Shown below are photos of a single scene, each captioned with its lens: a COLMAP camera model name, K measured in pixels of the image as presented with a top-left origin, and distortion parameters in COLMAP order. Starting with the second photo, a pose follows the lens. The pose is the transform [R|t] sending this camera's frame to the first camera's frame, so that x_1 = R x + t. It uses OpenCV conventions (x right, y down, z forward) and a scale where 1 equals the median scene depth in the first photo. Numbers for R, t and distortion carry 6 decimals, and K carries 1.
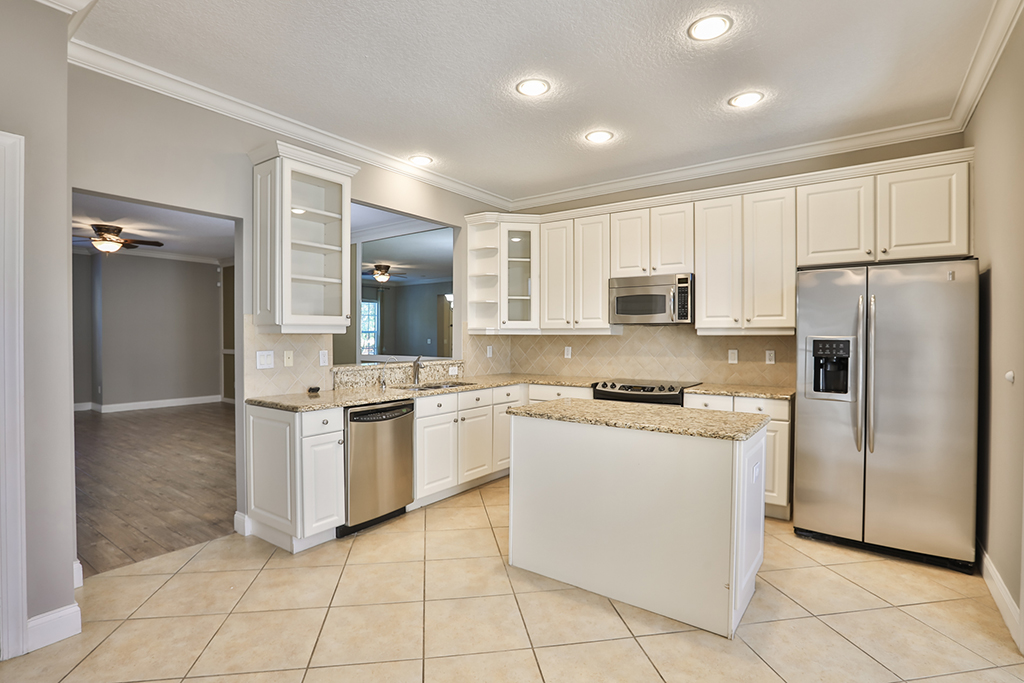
lens RADIAL K [[501.9, 0, 512.0], [0, 501.9, 341.5], [0, 0, 1]] dist [-0.069425, 0.030380]
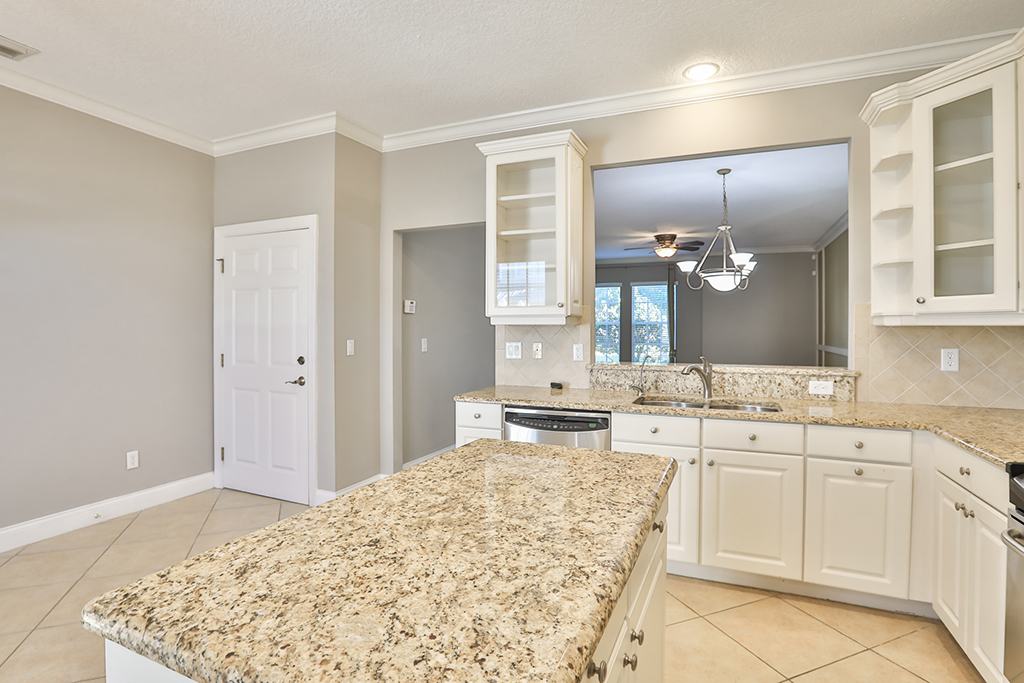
lens RADIAL K [[505.9, 0, 509.6], [0, 505.9, 332.0], [0, 0, 1]] dist [-0.037913, 0.000267]
pose [[0.214497, 0.004897, -0.976712, 0.426117], [-0.013571, 0.999906, 0.002033, -0.003510], [0.976630, 0.012819, 0.214543, 0.591927]]
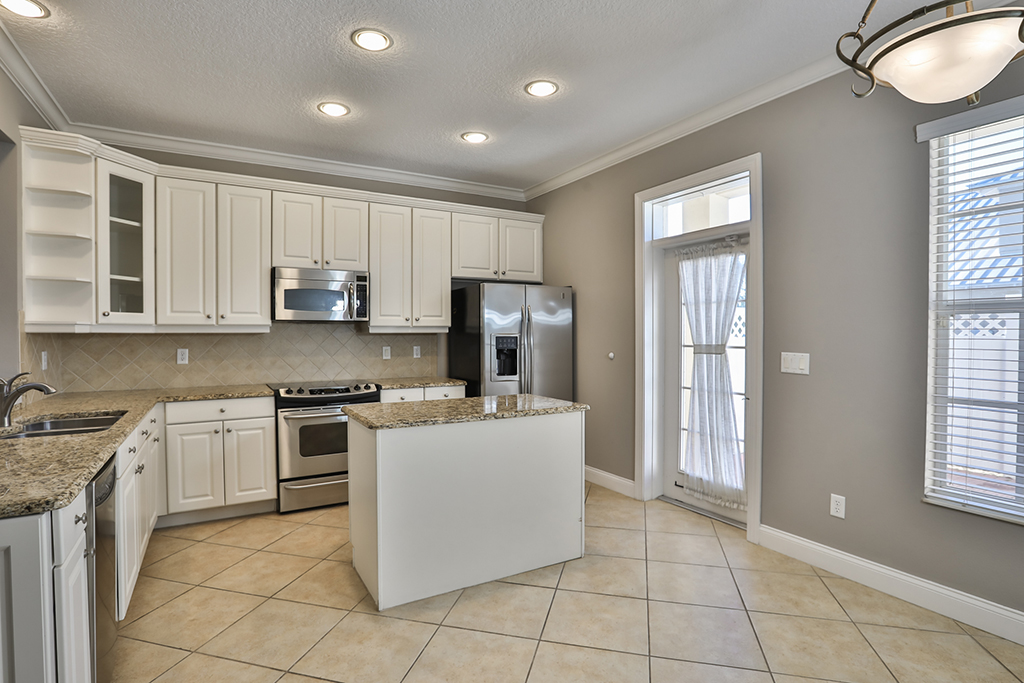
lens RADIAL K [[501.9, 0, 512.0], [0, 501.9, 341.5], [0, 0, 1]] dist [-0.069425, 0.030380]
pose [[0.404553, -0.016008, 0.914374, -0.439109], [0.012736, 0.999848, 0.011869, -0.003588], [-0.914426, 0.006844, 0.404696, 0.309485]]
